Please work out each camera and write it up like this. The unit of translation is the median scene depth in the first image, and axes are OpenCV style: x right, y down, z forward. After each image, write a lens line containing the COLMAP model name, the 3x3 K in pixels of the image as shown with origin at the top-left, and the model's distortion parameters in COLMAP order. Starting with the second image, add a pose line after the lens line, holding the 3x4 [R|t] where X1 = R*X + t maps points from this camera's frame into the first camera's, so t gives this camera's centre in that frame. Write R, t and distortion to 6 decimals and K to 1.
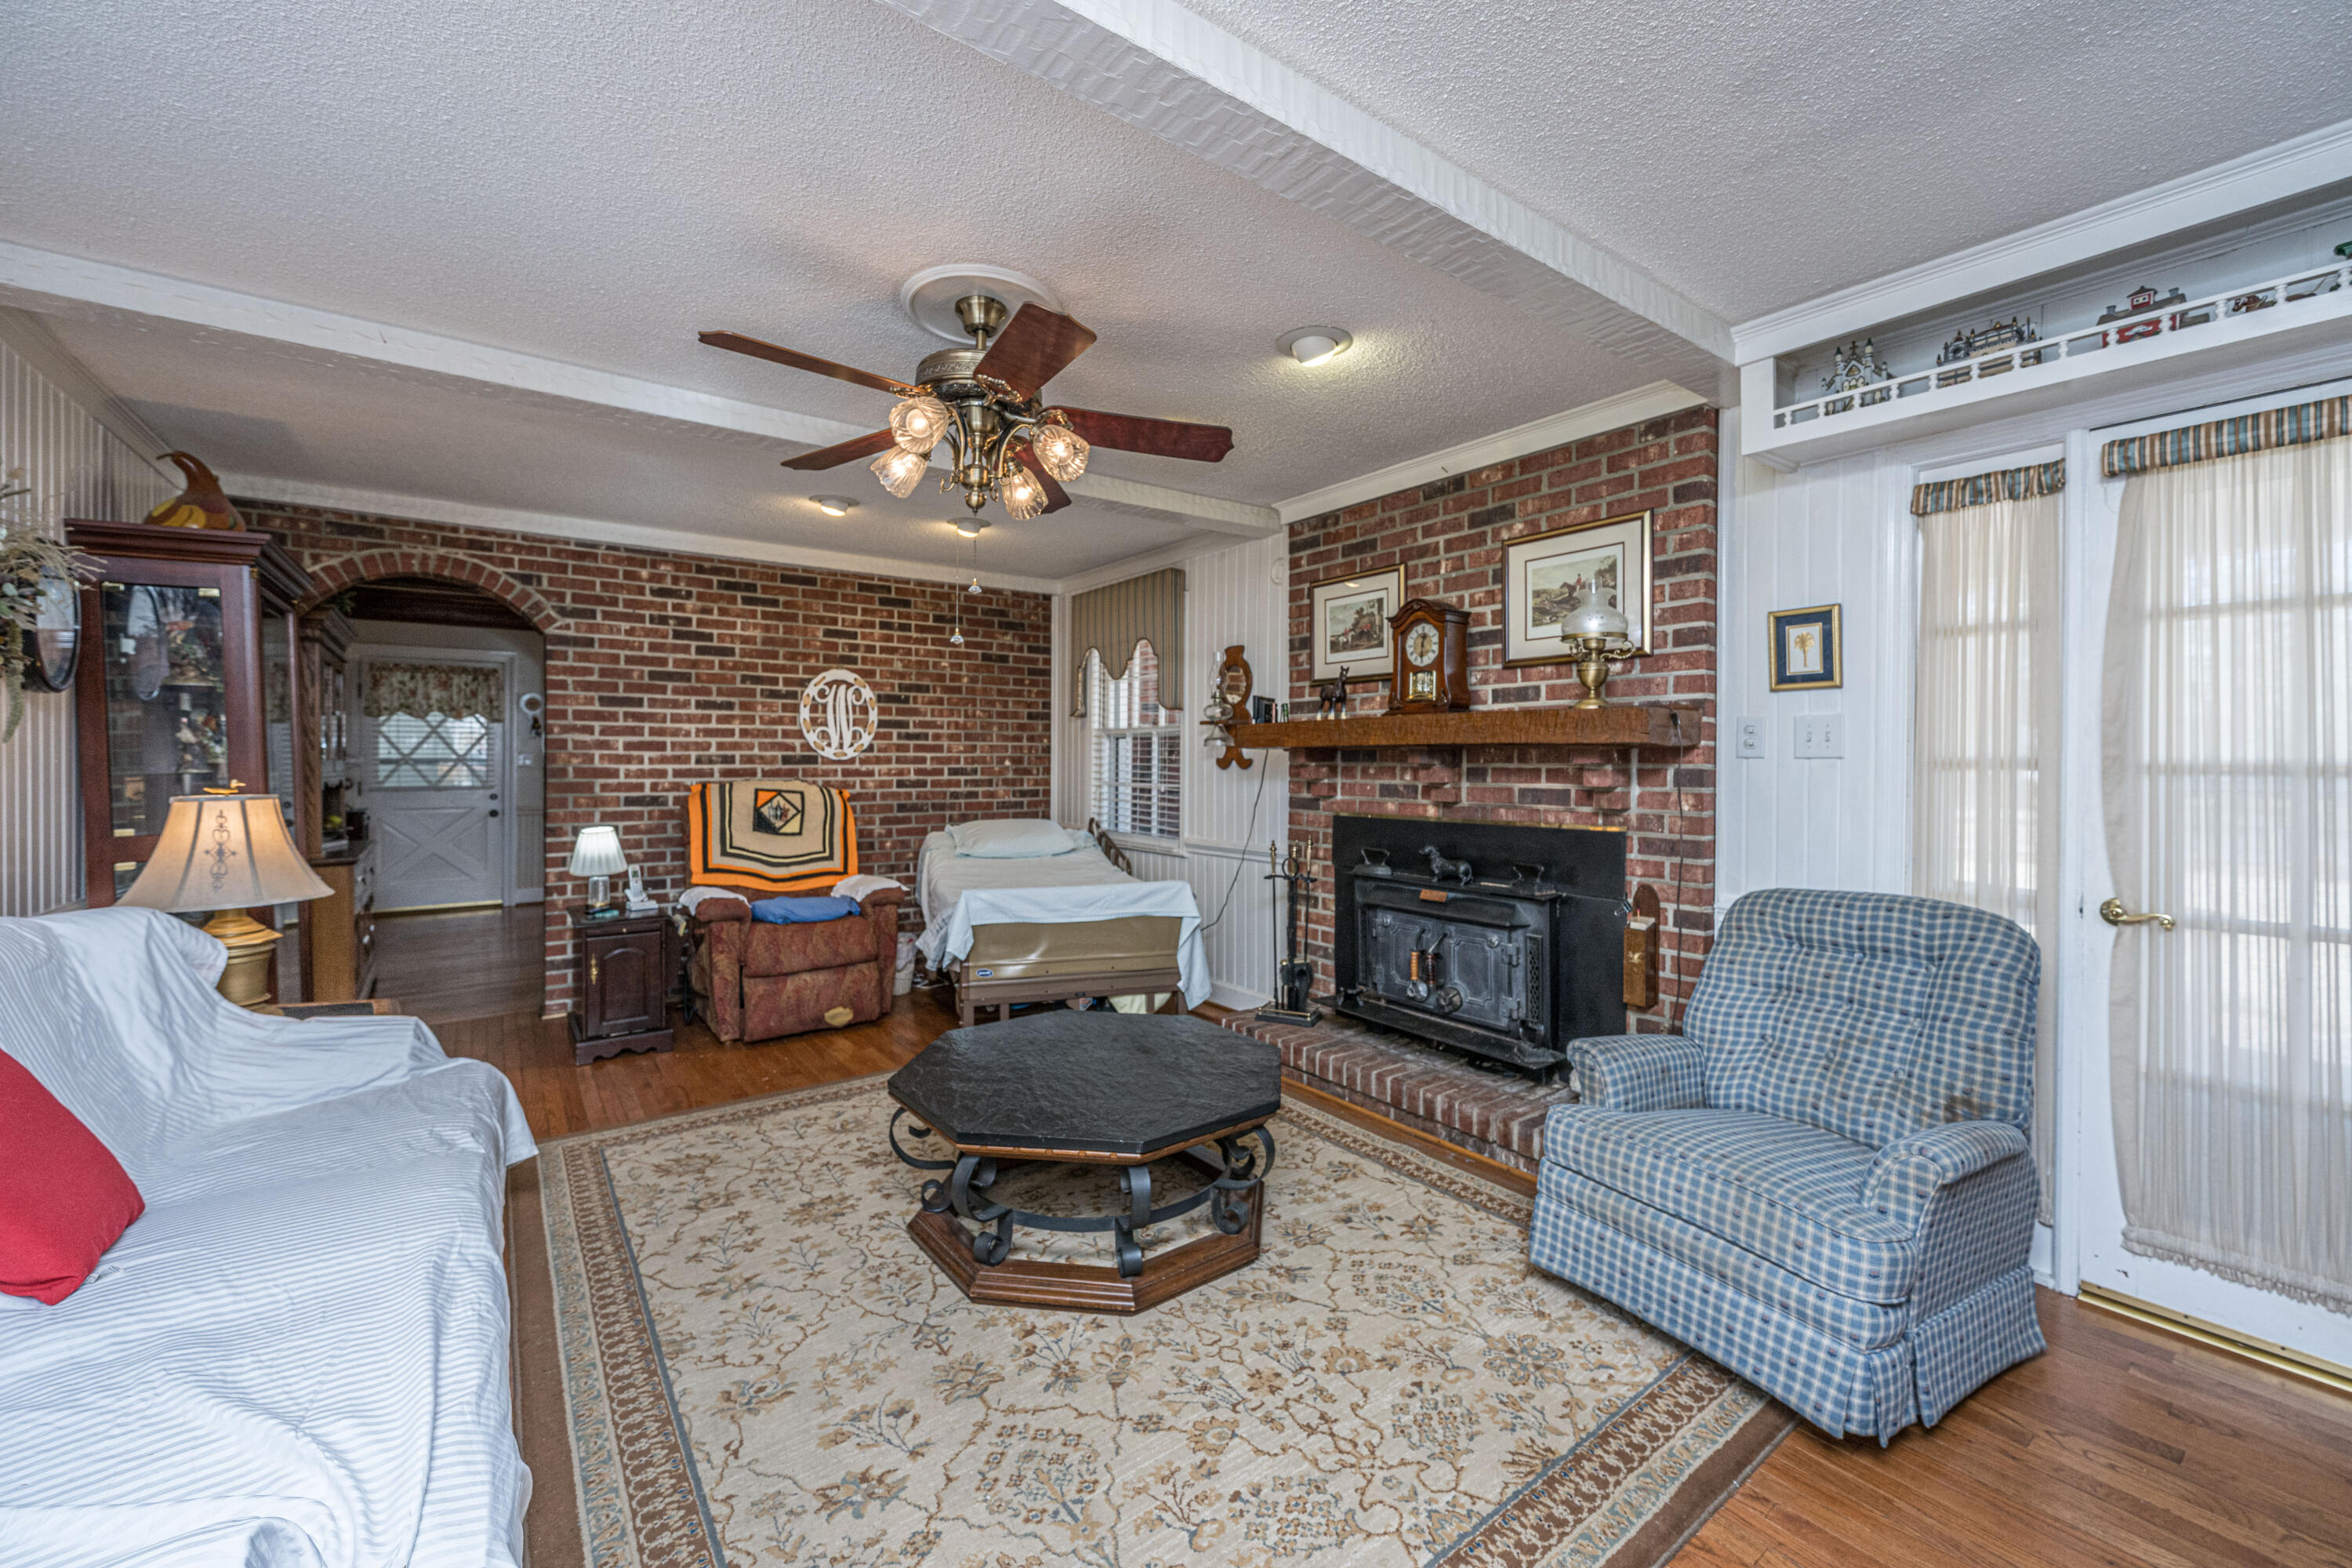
lens RADIAL K [[953.5, 0, 1179.7], [0, 953.5, 767.0], [0, 0, 1]] dist [-0.000662, 0.000151]
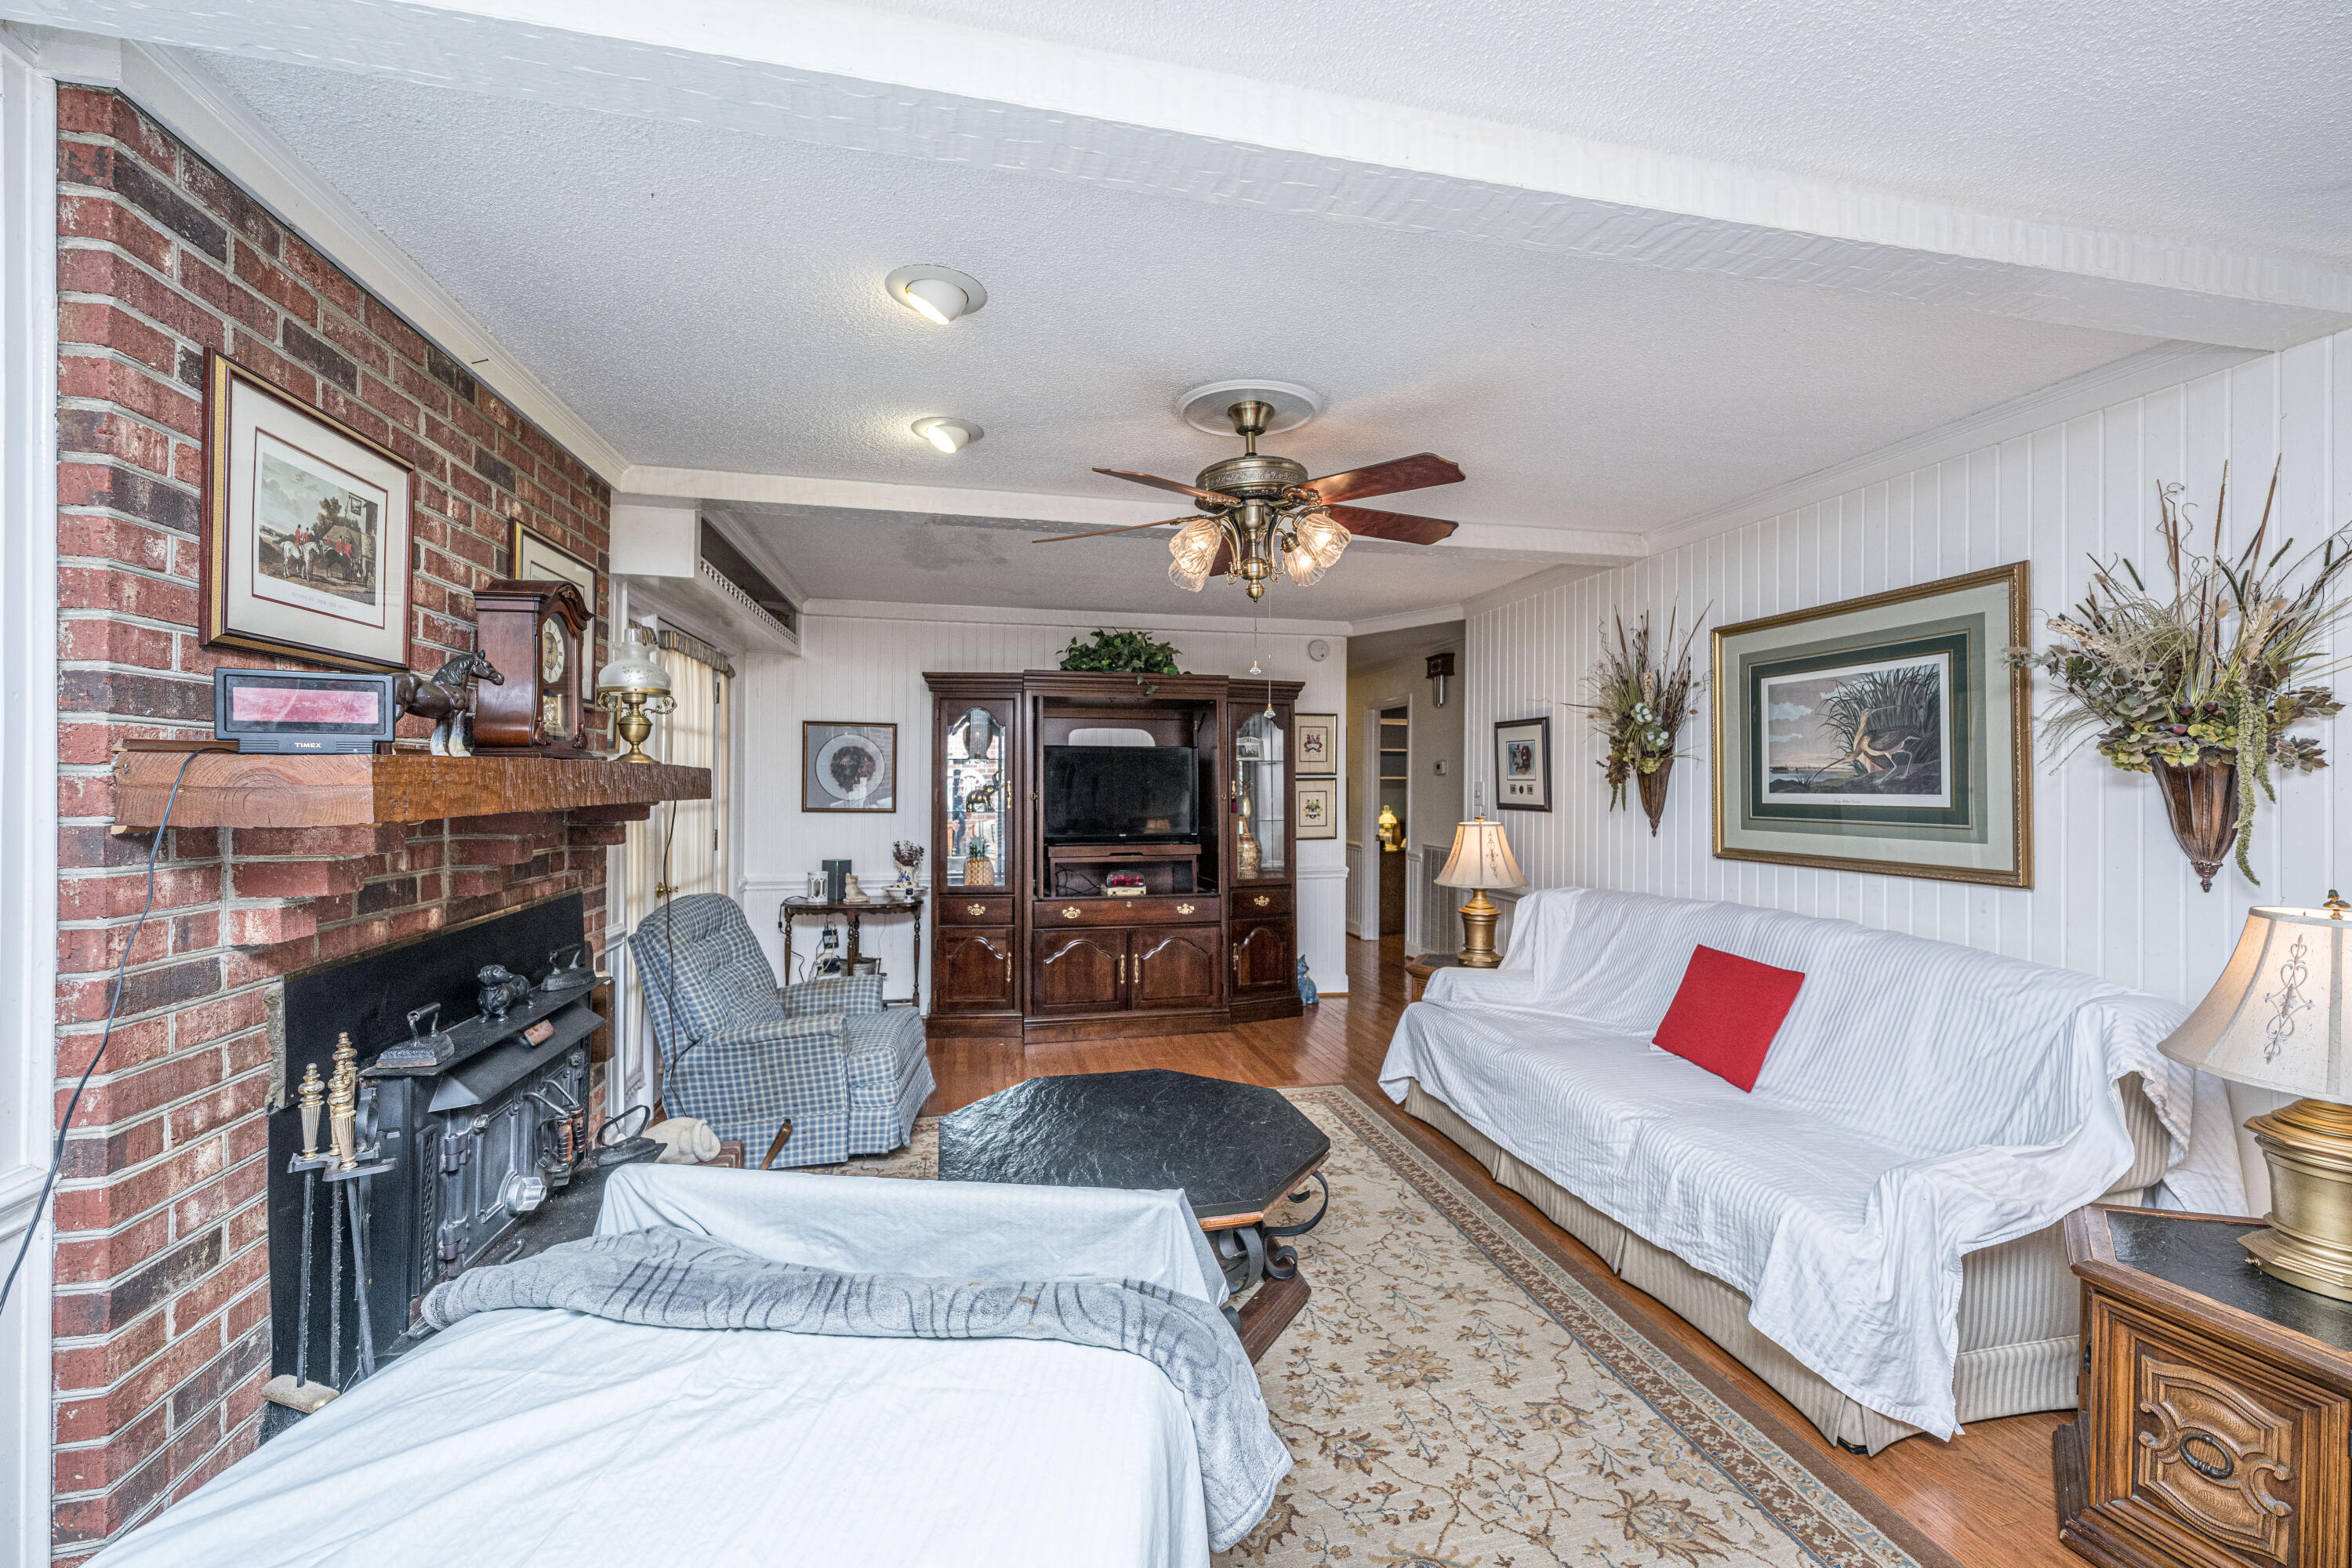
lens RADIAL K [[953.5, 0, 1171.6], [0, 953.5, 775.7], [0, 0, 1]] dist [-0.000662, 0.000151]
pose [[-0.913614, -0.007632, 0.406511, -0.353303], [-0.007385, 0.999970, 0.002177, -0.041884], [-0.406516, -0.001013, -0.913643, 1.258193]]
